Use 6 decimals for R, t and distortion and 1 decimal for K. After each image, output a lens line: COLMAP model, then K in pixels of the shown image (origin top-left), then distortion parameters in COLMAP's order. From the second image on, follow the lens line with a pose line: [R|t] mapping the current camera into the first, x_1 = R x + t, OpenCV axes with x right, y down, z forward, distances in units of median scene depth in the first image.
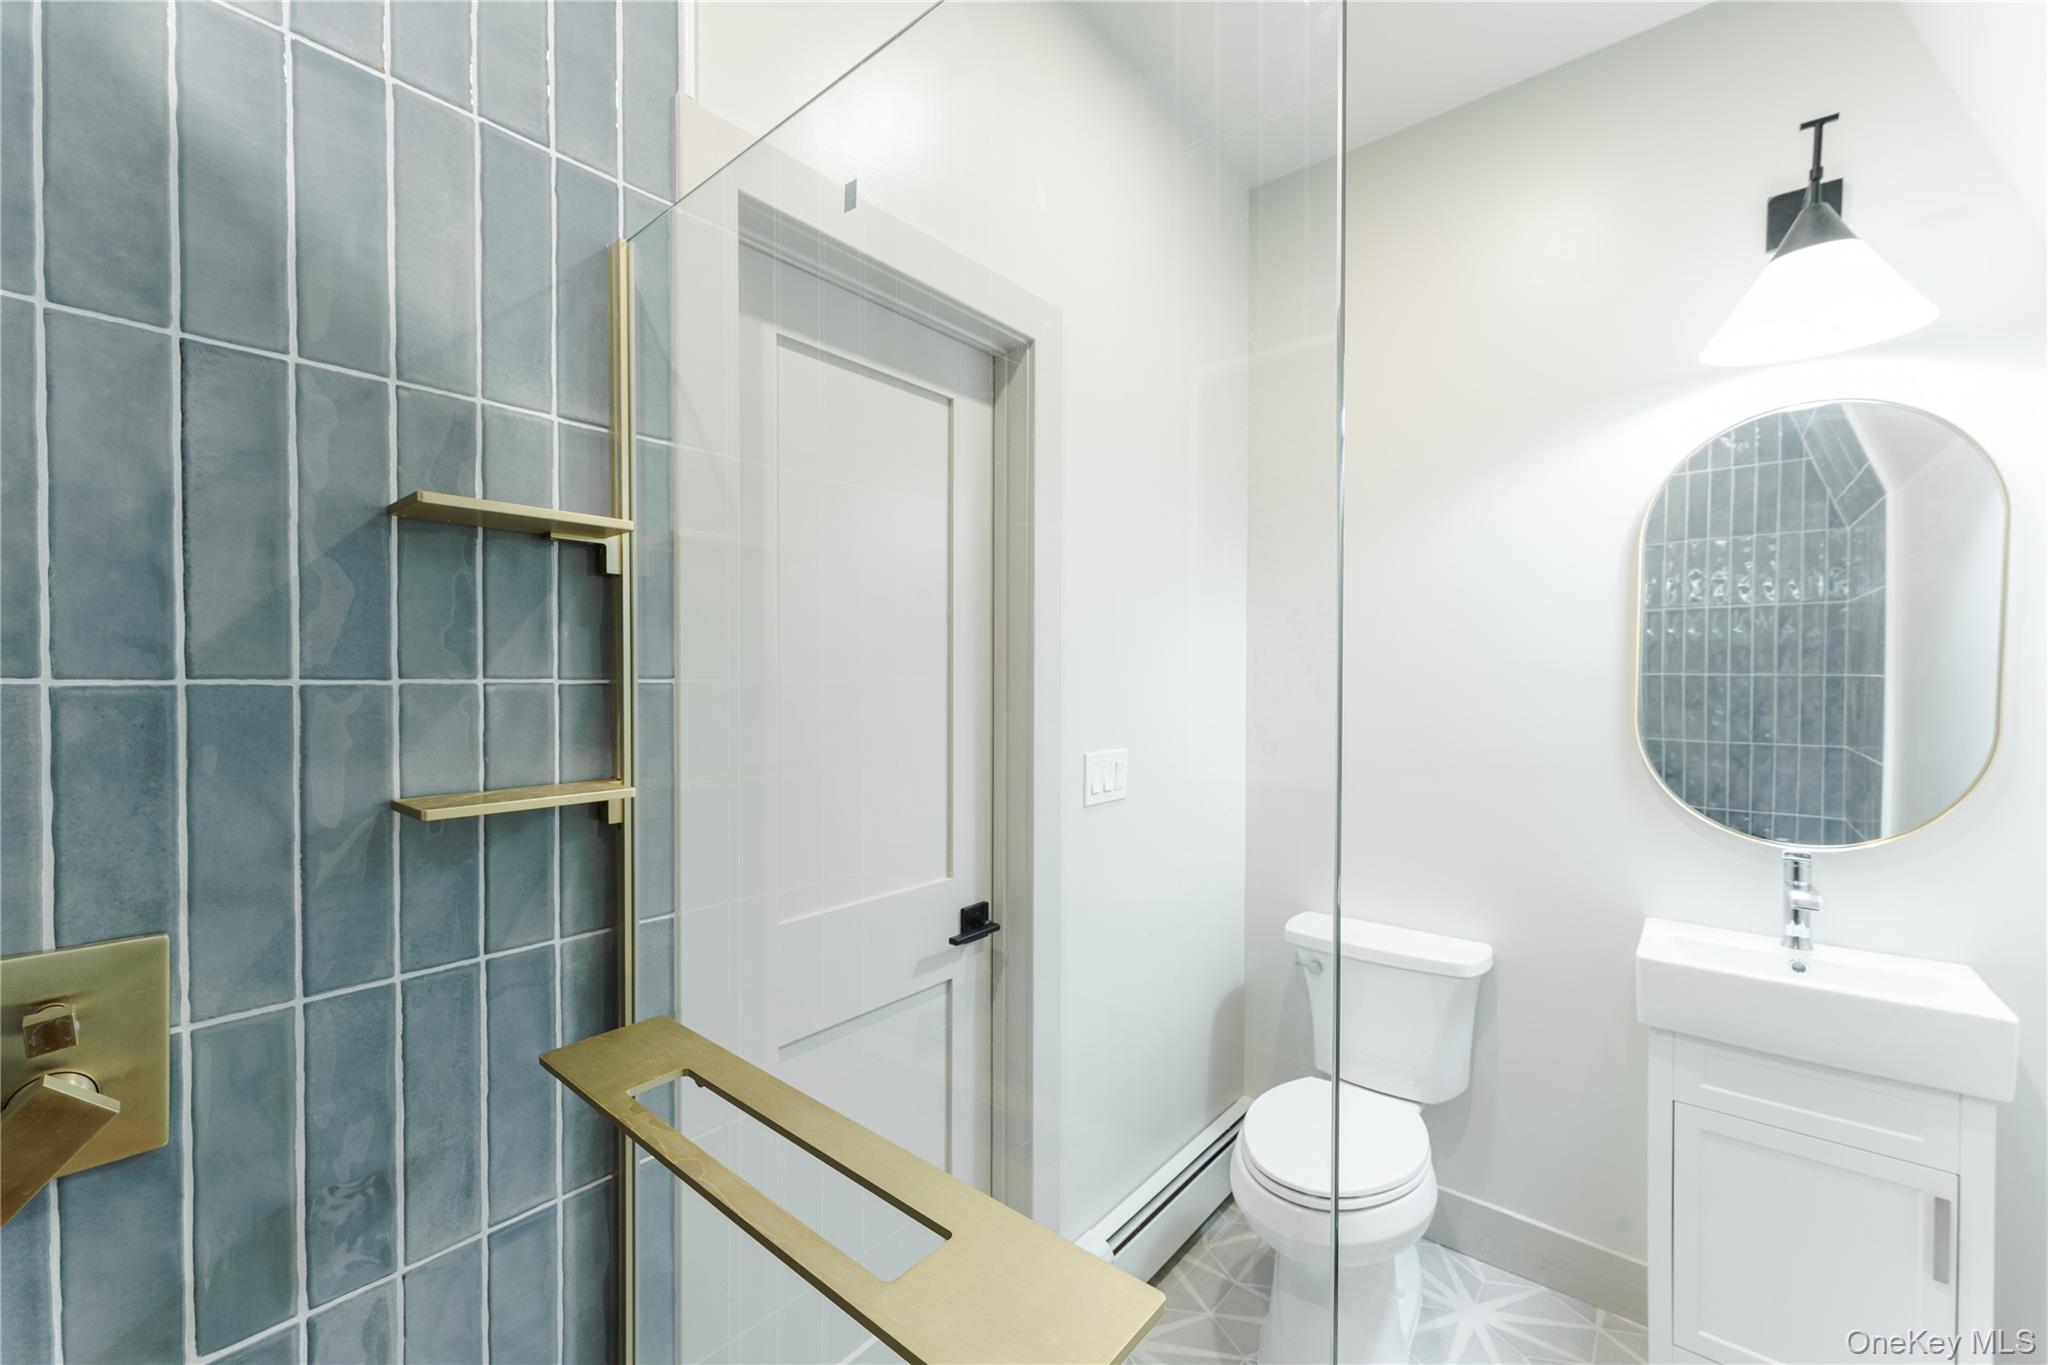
lens RADIAL K [[826.4, 0, 1025.2], [0, 826.4, 688.3], [0, 0, 1]] dist [0.012381, 0.000481]
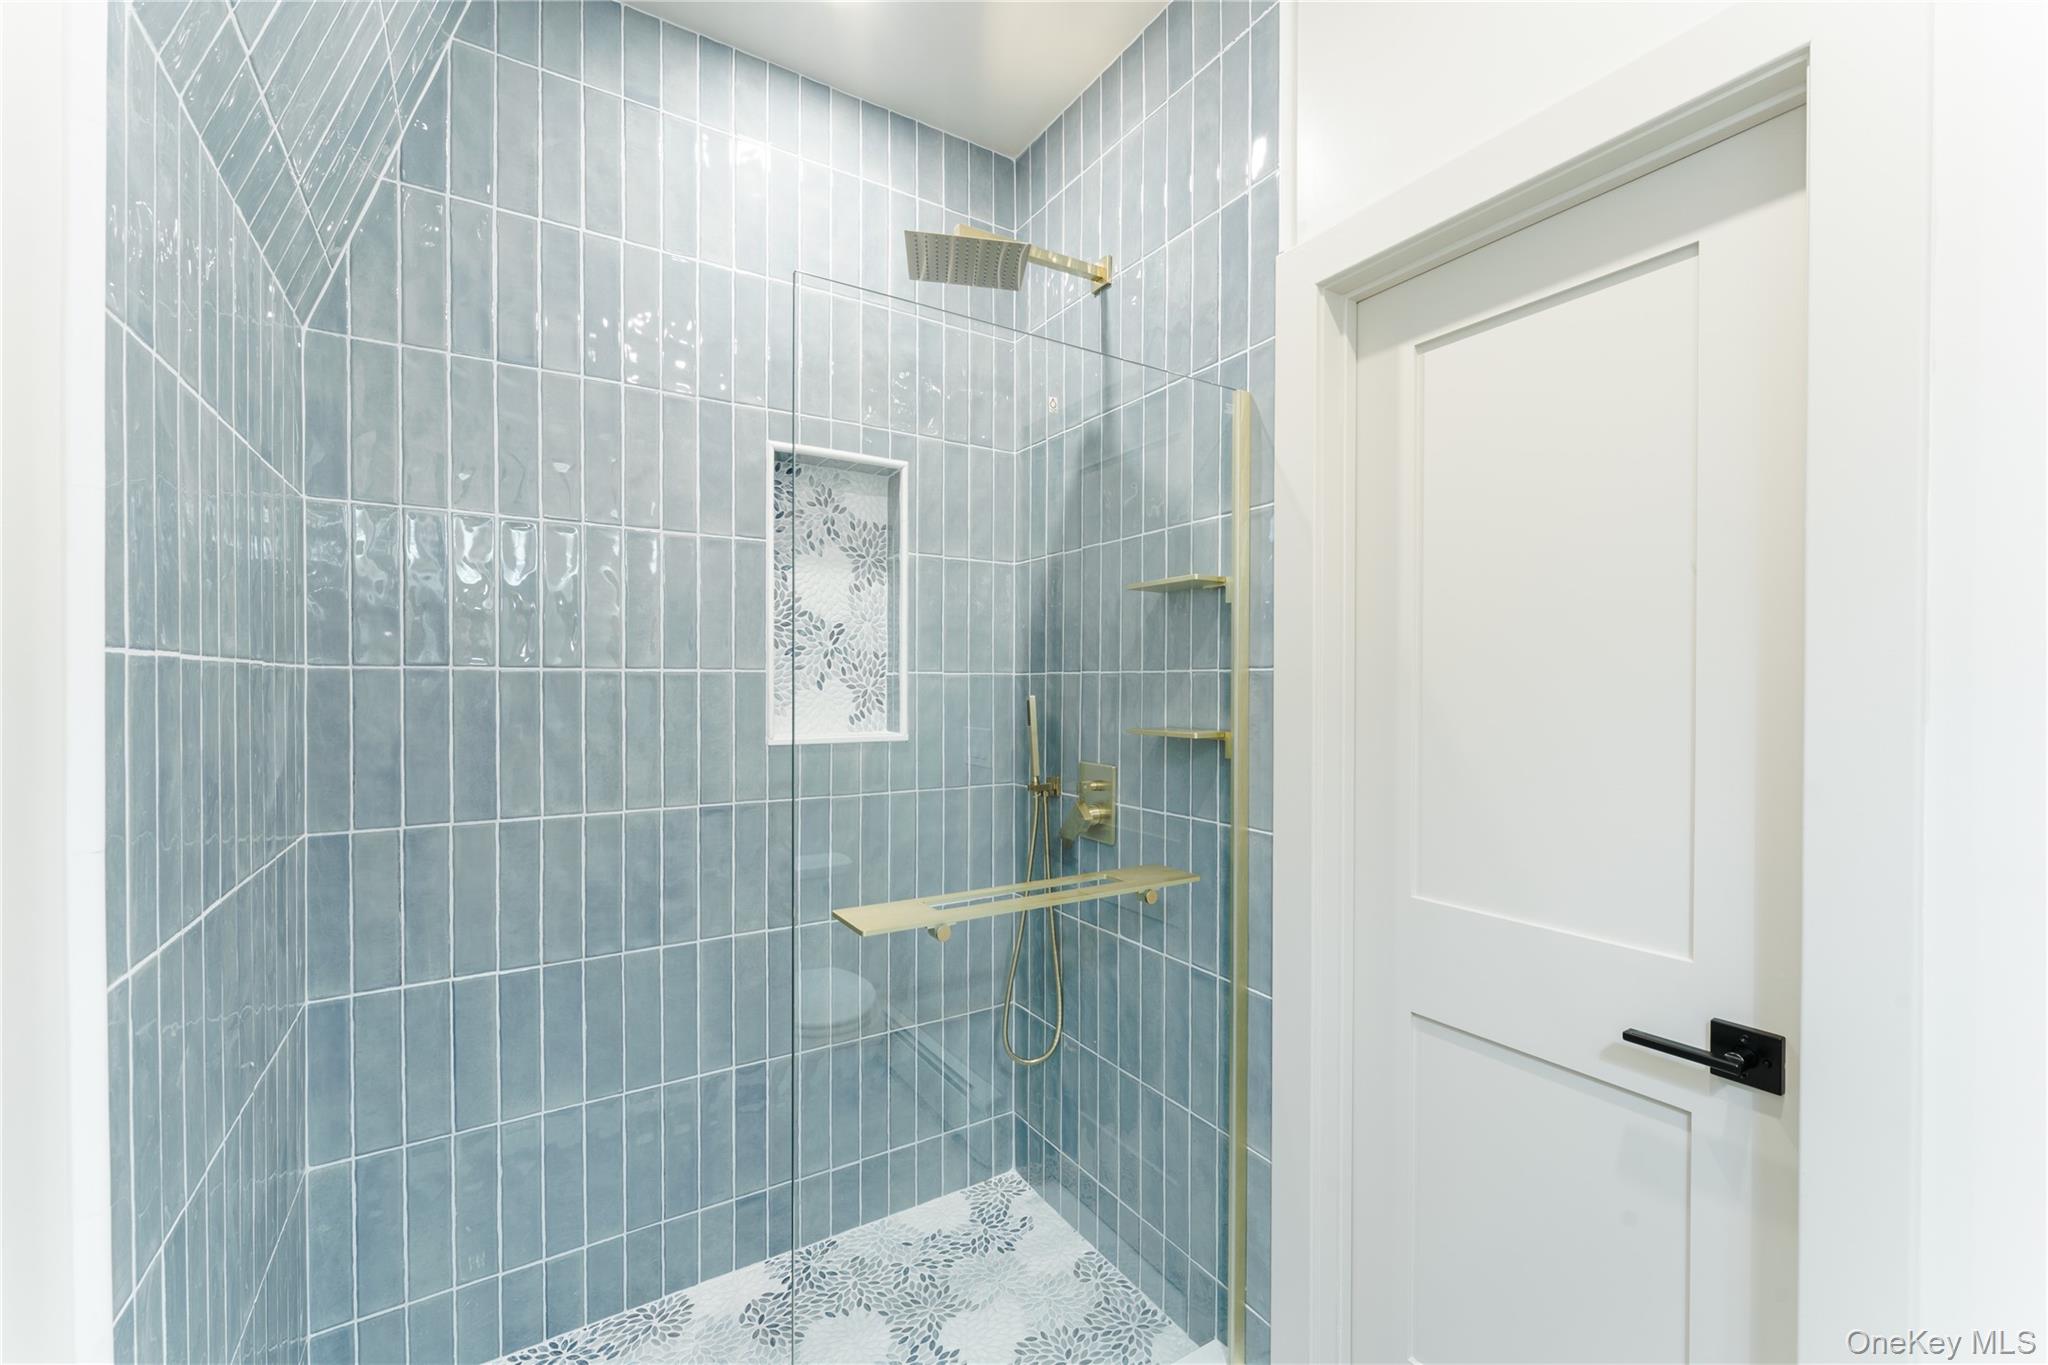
lens RADIAL K [[826.4, 0, 1025.9], [0, 826.4, 687.3], [0, 0, 1]] dist [0.012381, 0.000481]
pose [[-0.299074, -0.001235, -0.954229, 1.187934], [-0.016214, 0.999861, 0.003788, 0.026791], [0.954092, 0.016604, -0.299053, 1.146177]]
